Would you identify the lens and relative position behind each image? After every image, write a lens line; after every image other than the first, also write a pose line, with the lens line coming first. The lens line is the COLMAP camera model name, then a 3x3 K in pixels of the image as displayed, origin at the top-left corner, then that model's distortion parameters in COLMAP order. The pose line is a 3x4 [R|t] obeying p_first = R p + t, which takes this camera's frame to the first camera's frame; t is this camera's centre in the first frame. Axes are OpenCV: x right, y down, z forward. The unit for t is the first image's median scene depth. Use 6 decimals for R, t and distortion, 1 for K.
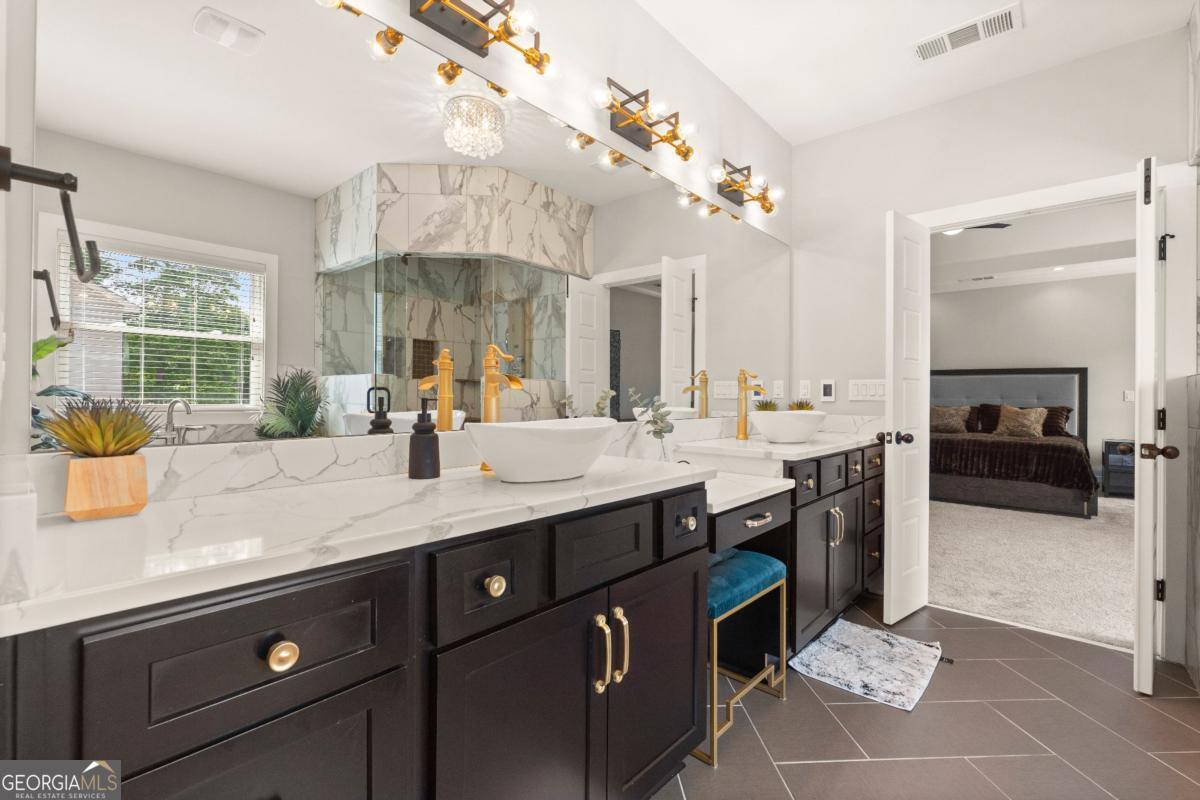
lens RADIAL K [[529.8, 0, 600.5], [0, 529.8, 391.8], [0, 0, 1]] dist [-0.003713, 0.002132]
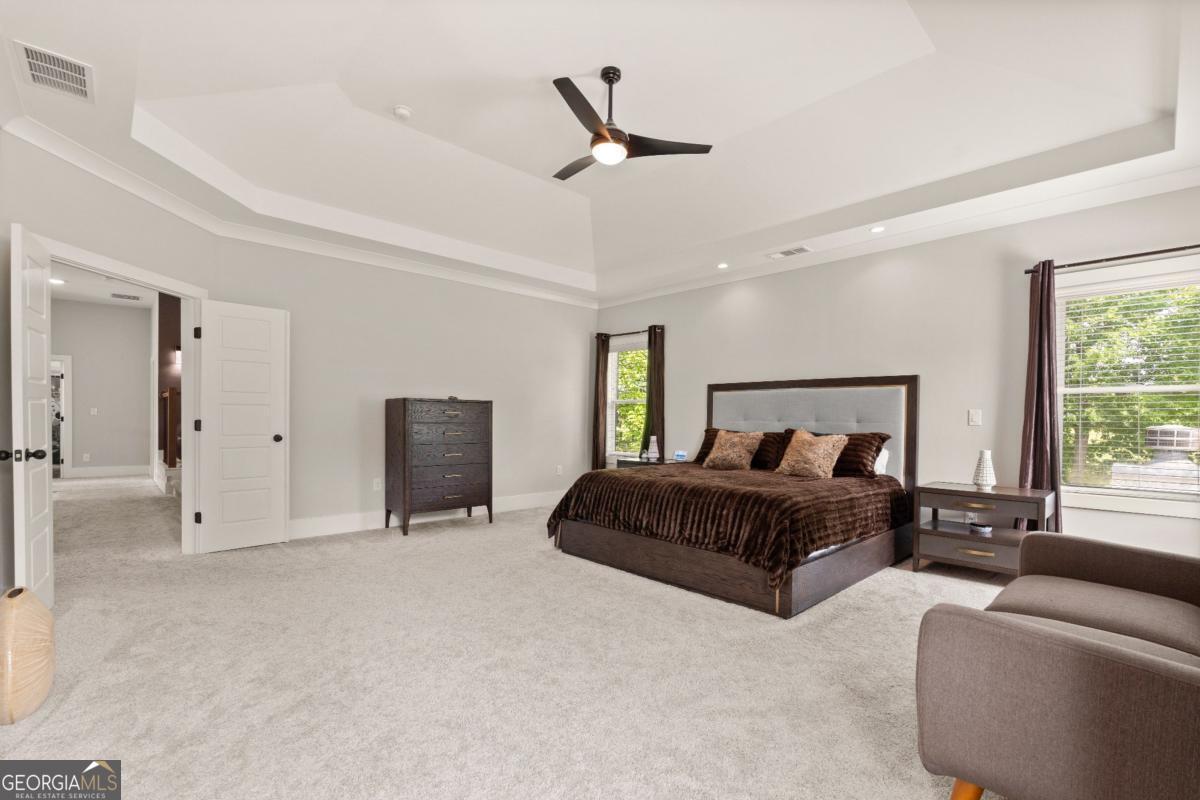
lens RADIAL K [[529.8, 0, 600.5], [0, 529.8, 426.4], [0, 0, 1]] dist [-0.003713, 0.002132]
pose [[0.995667, 0.004021, -0.092906, 0.749052], [-0.002276, 0.999819, 0.018877, 0.009543], [0.092965, -0.018584, 0.995496, 0.374375]]
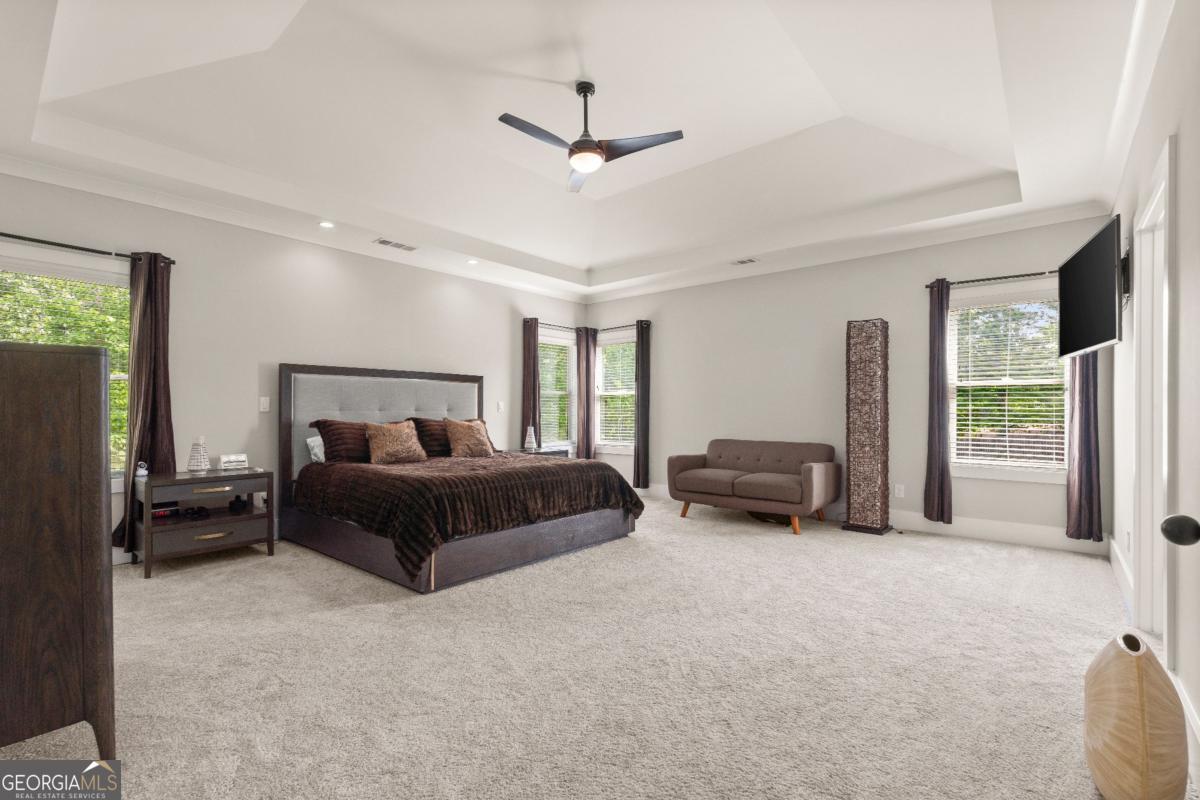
lens RADIAL K [[529.8, 0, 594.1], [0, 529.8, 410.6], [0, 0, 1]] dist [-0.003713, 0.002132]
pose [[-0.004226, -0.009684, 0.999944, -0.025245], [-0.006959, 0.999929, 0.009655, 0.005888], [-0.999967, -0.006917, -0.004293, 1.037924]]
